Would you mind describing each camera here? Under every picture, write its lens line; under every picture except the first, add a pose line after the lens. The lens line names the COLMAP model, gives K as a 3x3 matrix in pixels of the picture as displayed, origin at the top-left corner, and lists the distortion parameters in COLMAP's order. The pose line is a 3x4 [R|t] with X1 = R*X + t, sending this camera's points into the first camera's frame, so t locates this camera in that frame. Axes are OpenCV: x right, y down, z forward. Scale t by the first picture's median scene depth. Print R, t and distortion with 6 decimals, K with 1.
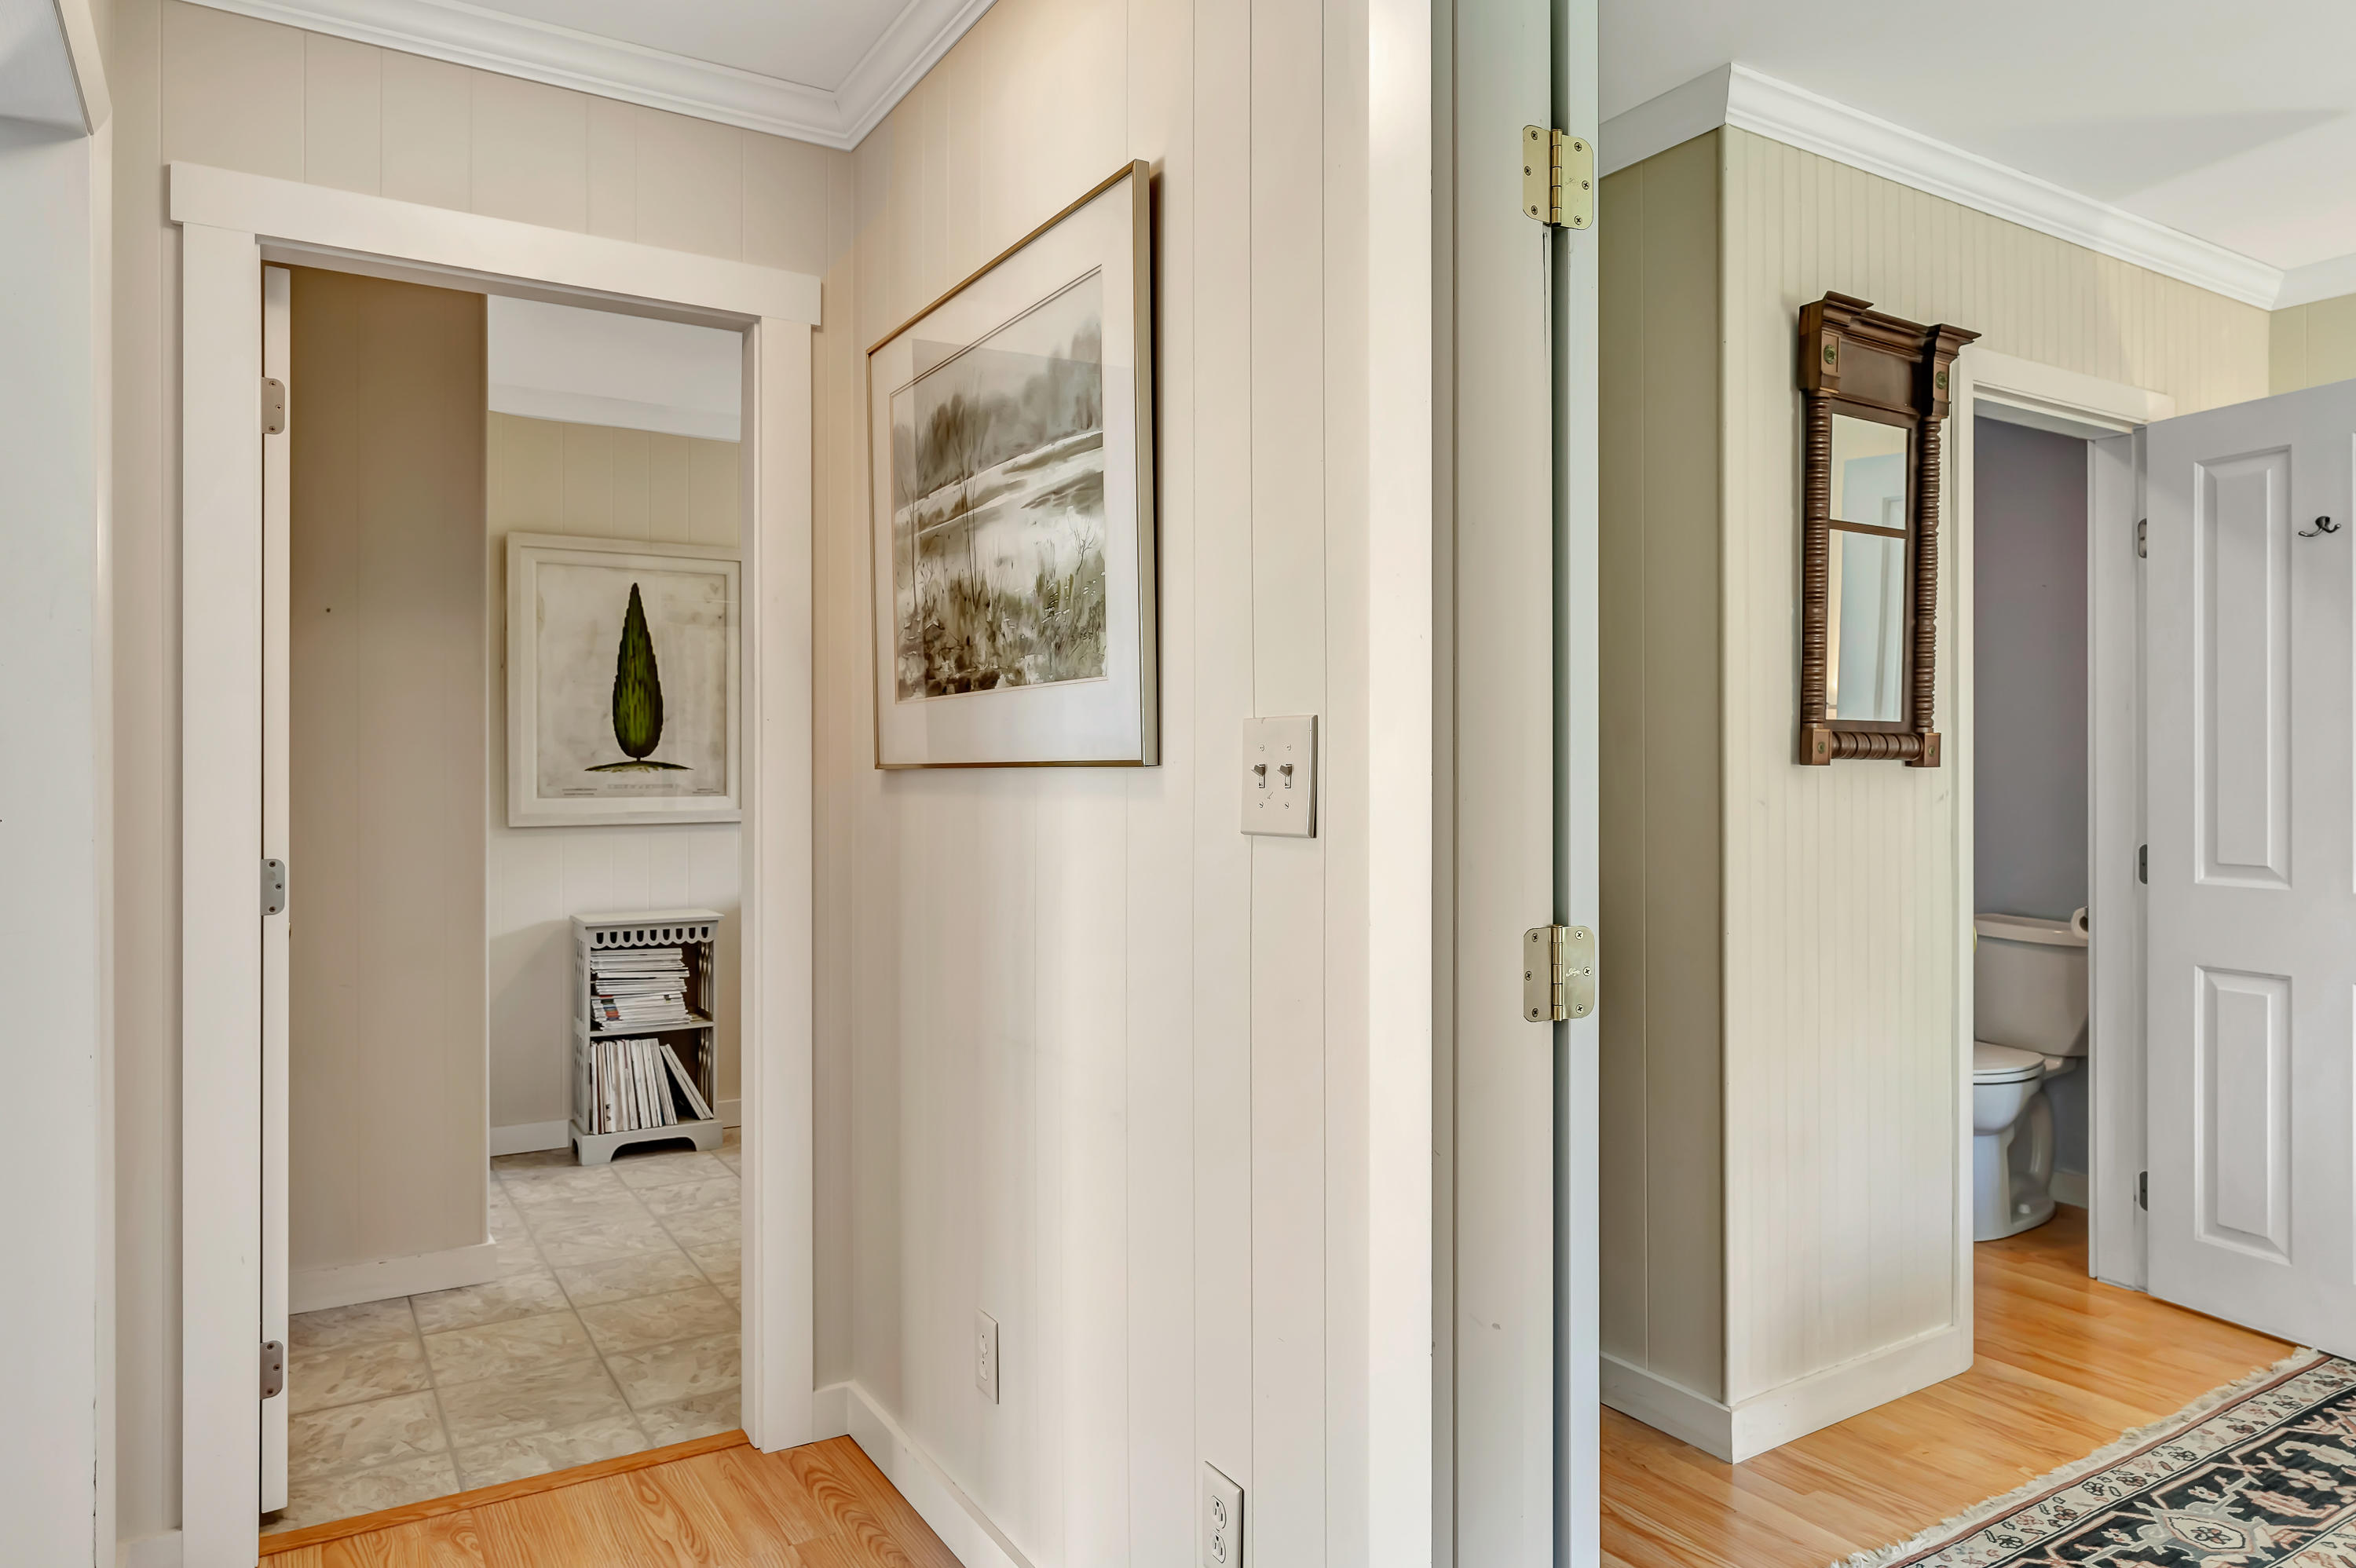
lens RADIAL K [[1496.5, 0, 1177.9], [0, 1496.5, 782.8], [0, 0, 1]] dist [-0.015647, -0.000459]
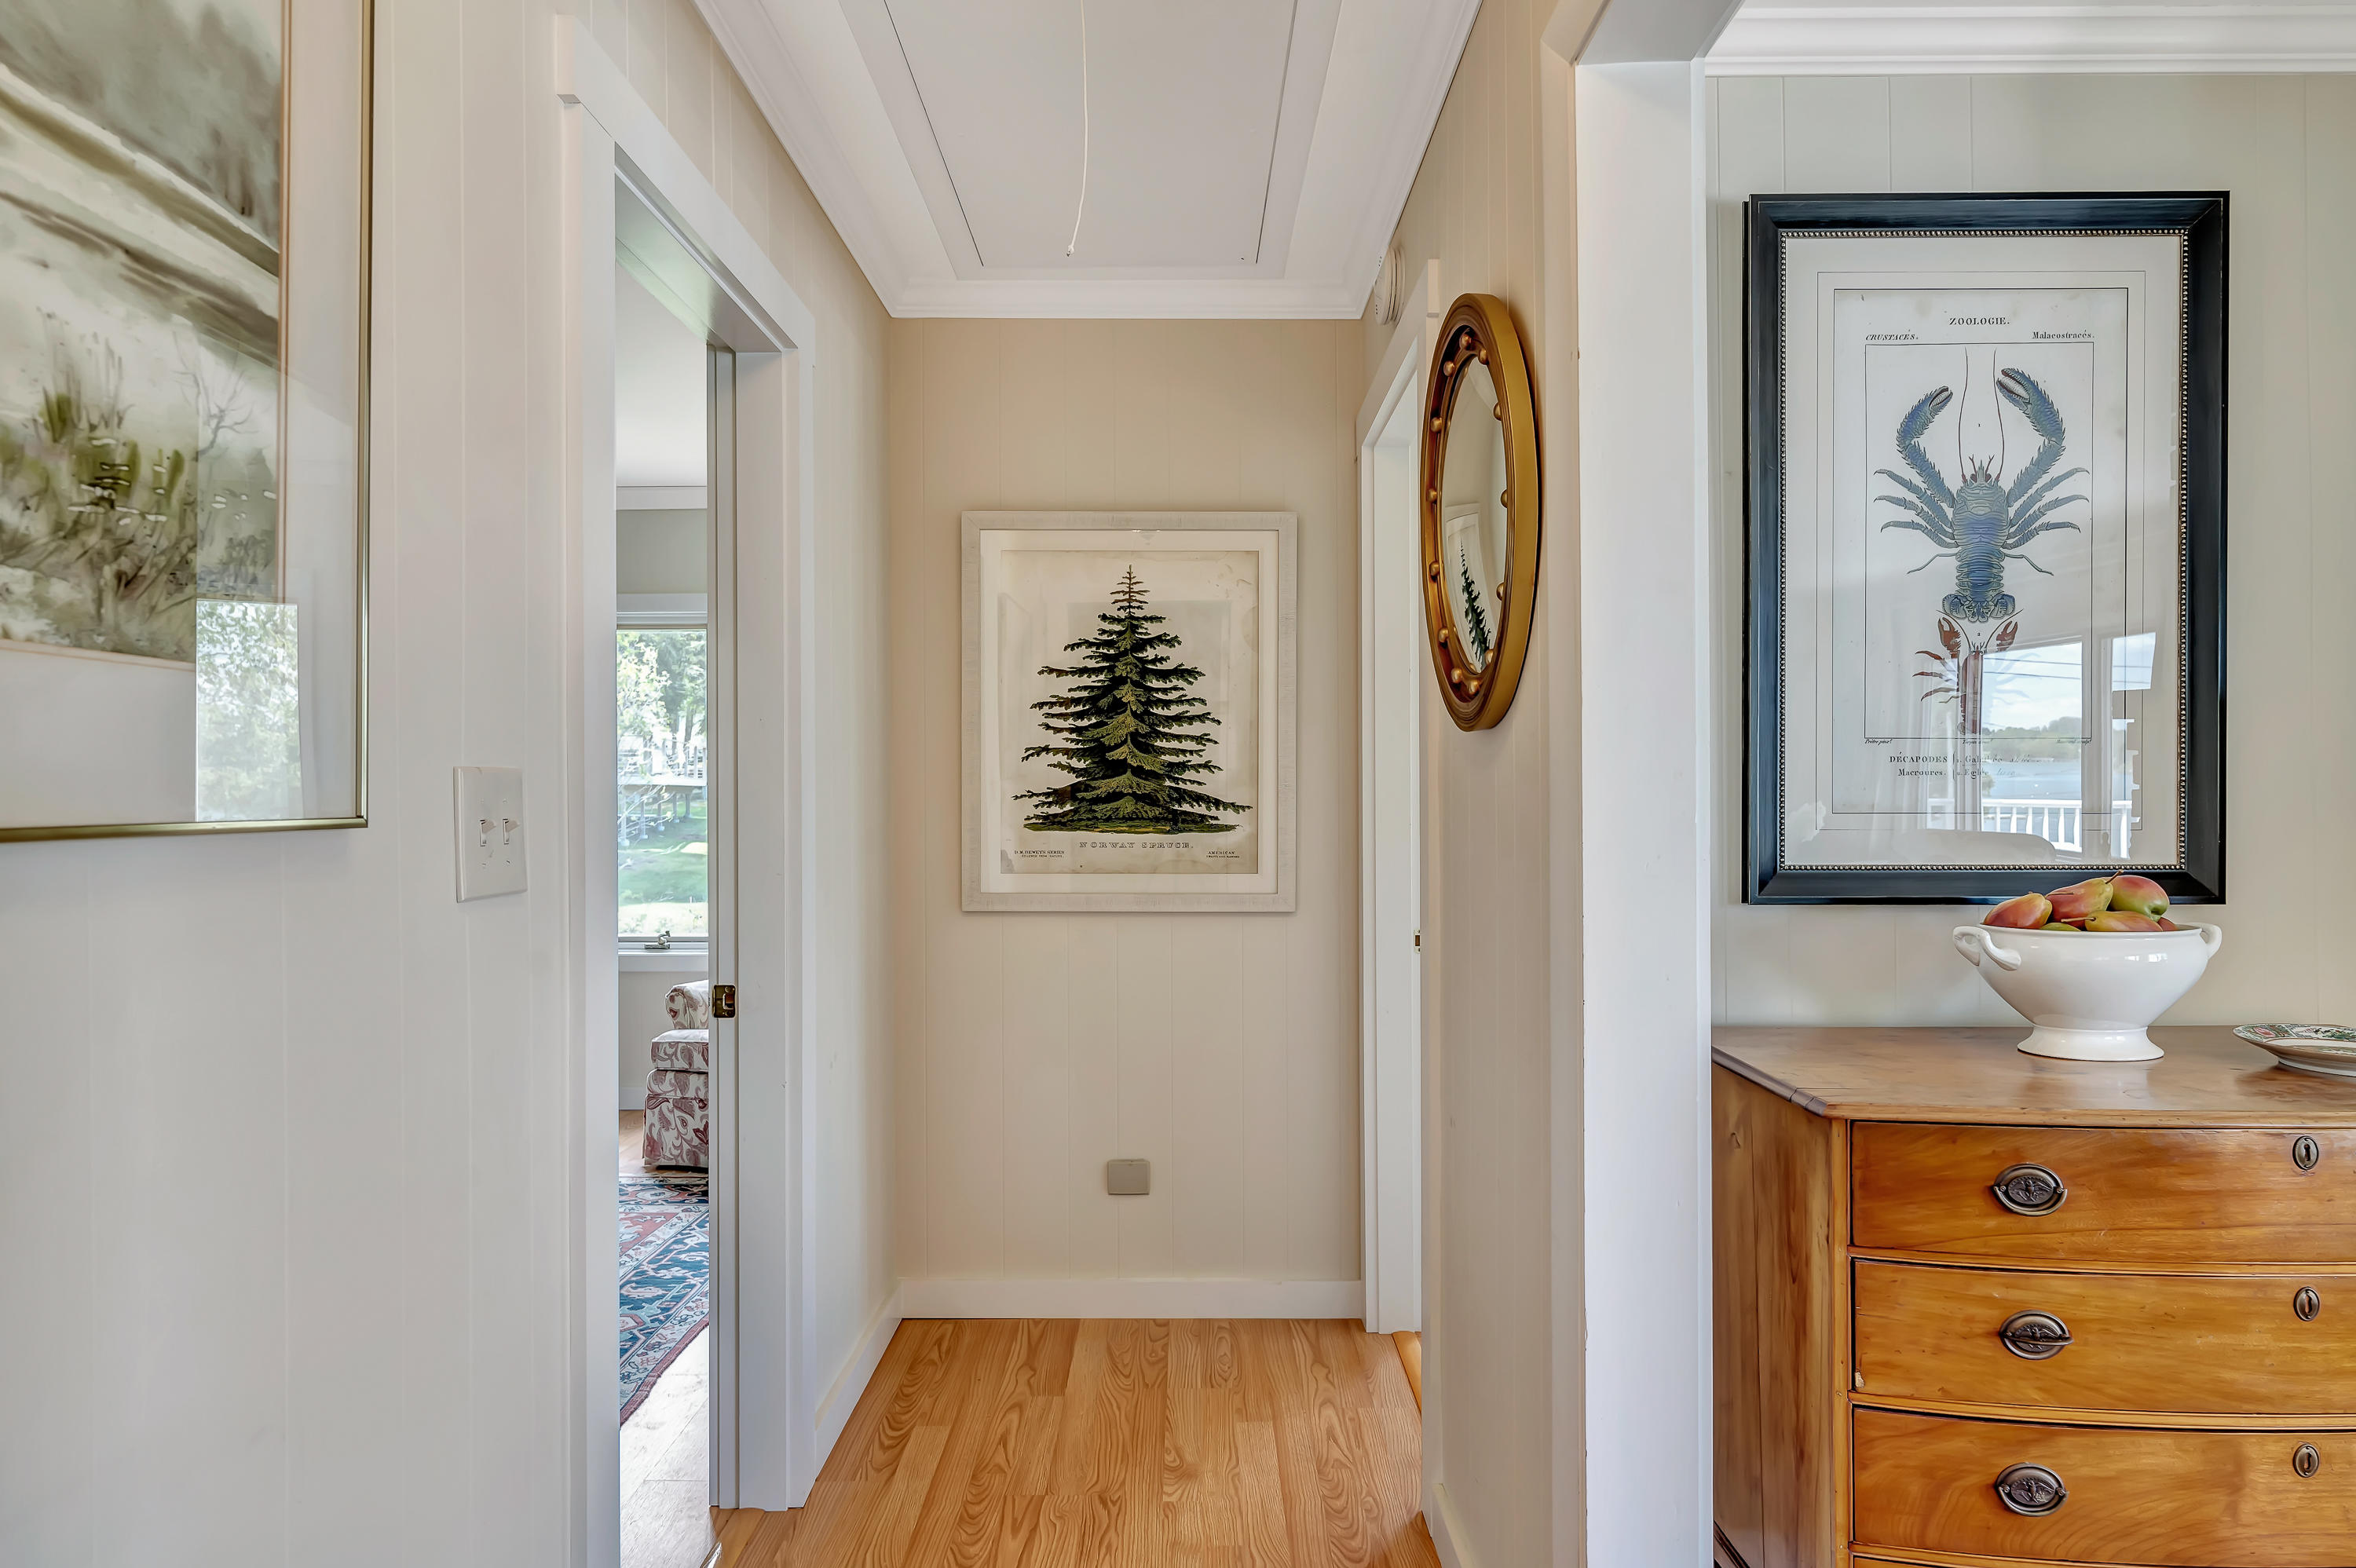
lens RADIAL K [[1375.3, 0, 1172.6], [0, 1375.3, 786.8], [0, 0, 1]] dist [0.003442, 0.000635]
pose [[-0.845852, 0.004086, 0.533402, -0.592197], [0.007884, 0.999957, 0.004842, -0.025955], [-0.533359, 0.008301, -0.845848, 1.197936]]
